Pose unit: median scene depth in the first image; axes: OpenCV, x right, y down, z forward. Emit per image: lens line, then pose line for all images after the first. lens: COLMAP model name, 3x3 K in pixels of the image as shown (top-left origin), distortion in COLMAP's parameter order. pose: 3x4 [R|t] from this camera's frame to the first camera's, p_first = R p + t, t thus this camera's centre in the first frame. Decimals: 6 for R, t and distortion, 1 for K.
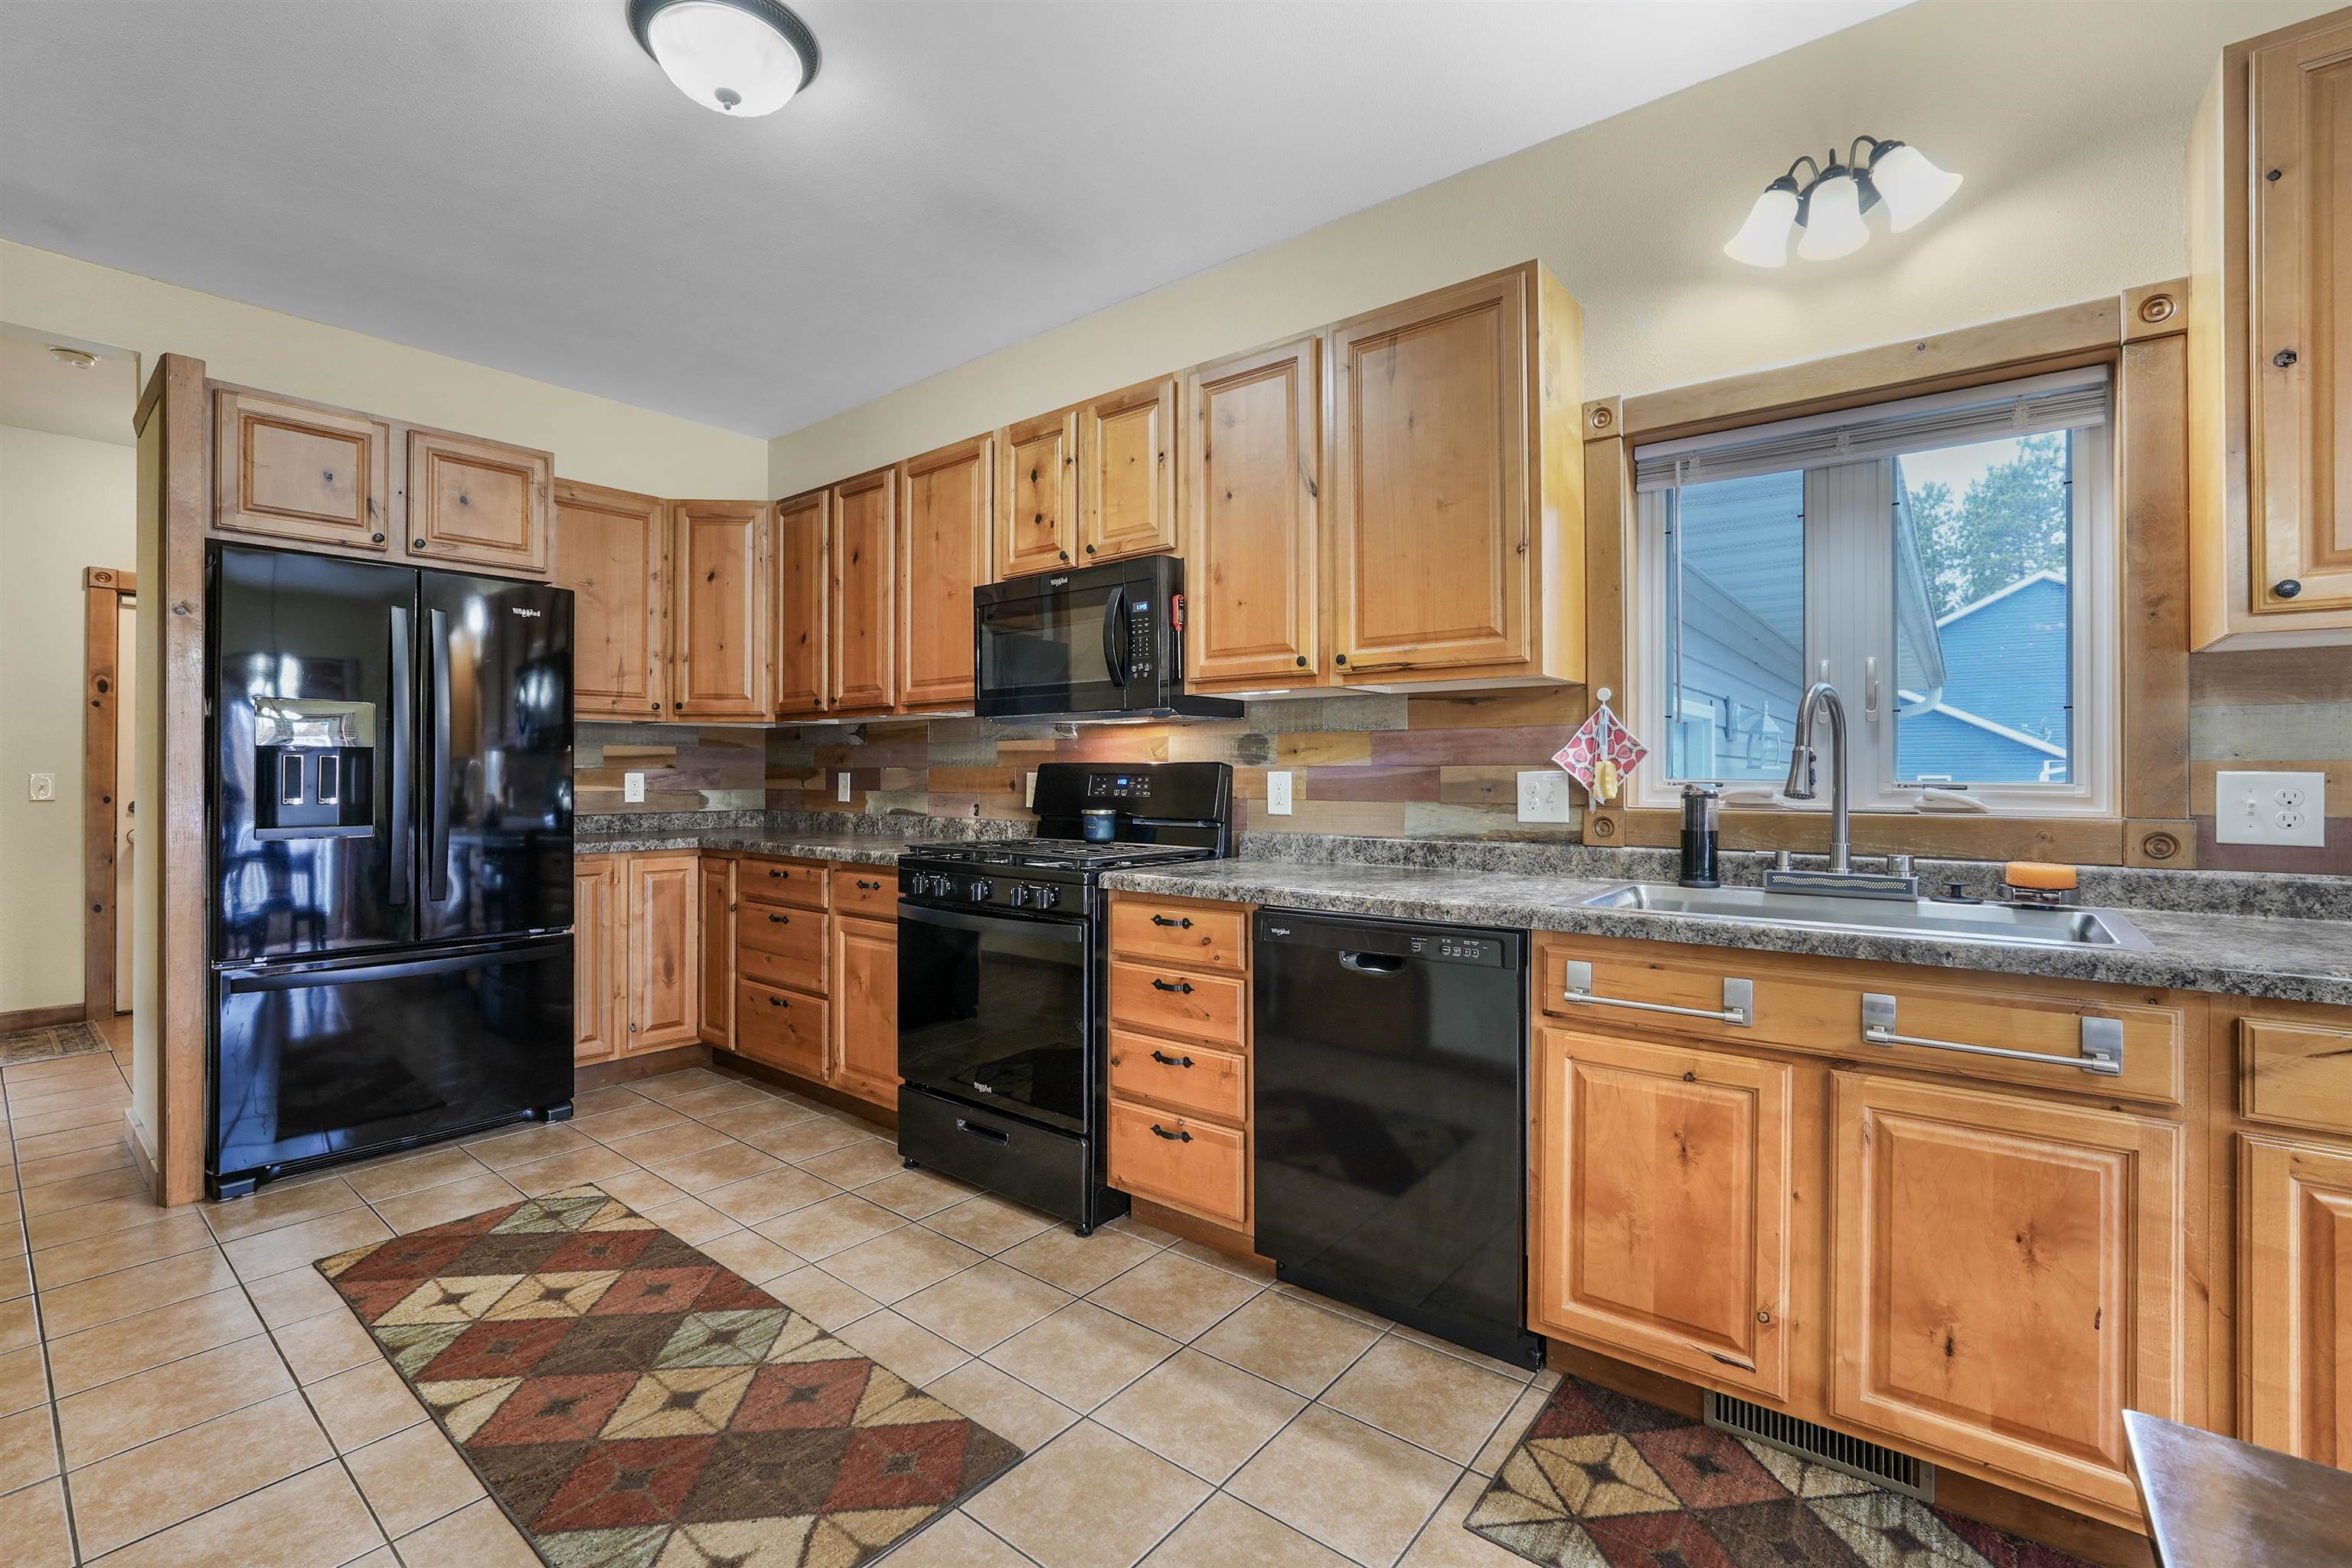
lens RADIAL K [[1014.2, 0, 1182.7], [0, 1014.2, 768.1], [0, 0, 1]] dist [-0.040374, 0.015831]
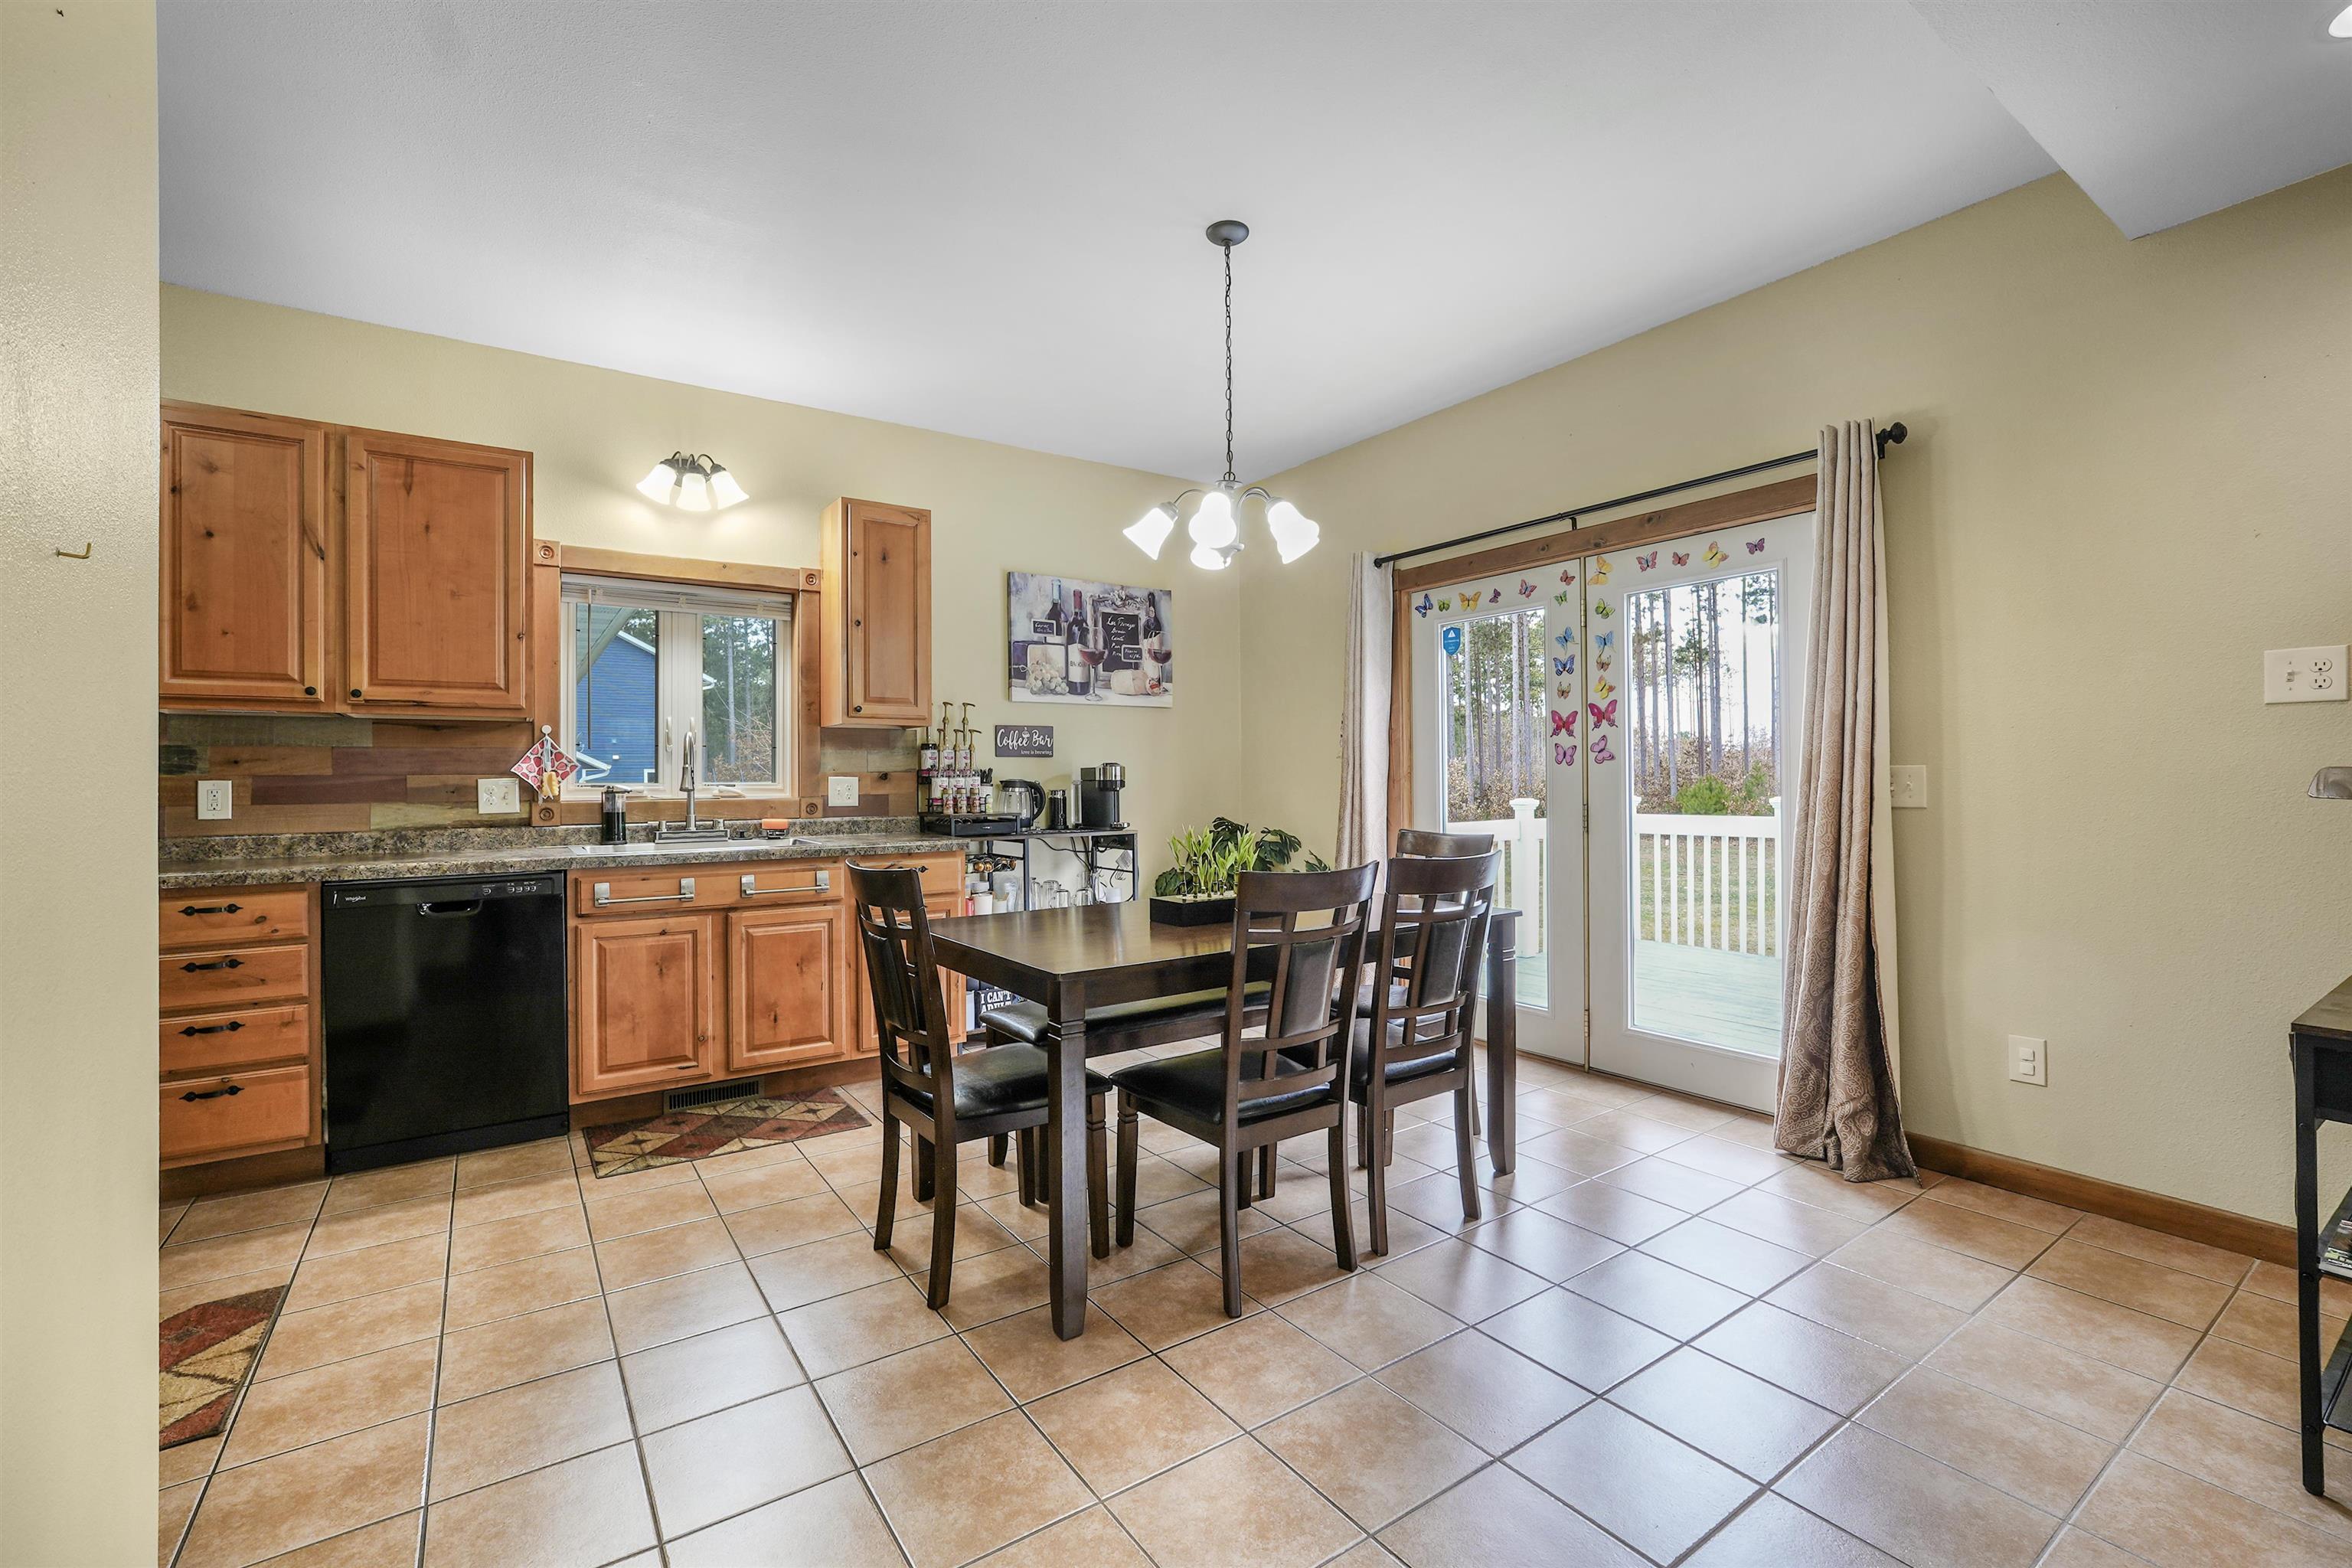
lens RADIAL K [[1014.2, 0, 1182.7], [0, 1014.2, 768.1], [0, 0, 1]] dist [-0.040374, 0.015831]
pose [[0.284127, 0.005139, 0.958773, -0.935433], [0.002886, 0.999977, -0.006215, -0.000180], [-0.958782, 0.004533, 0.284105, -0.463458]]
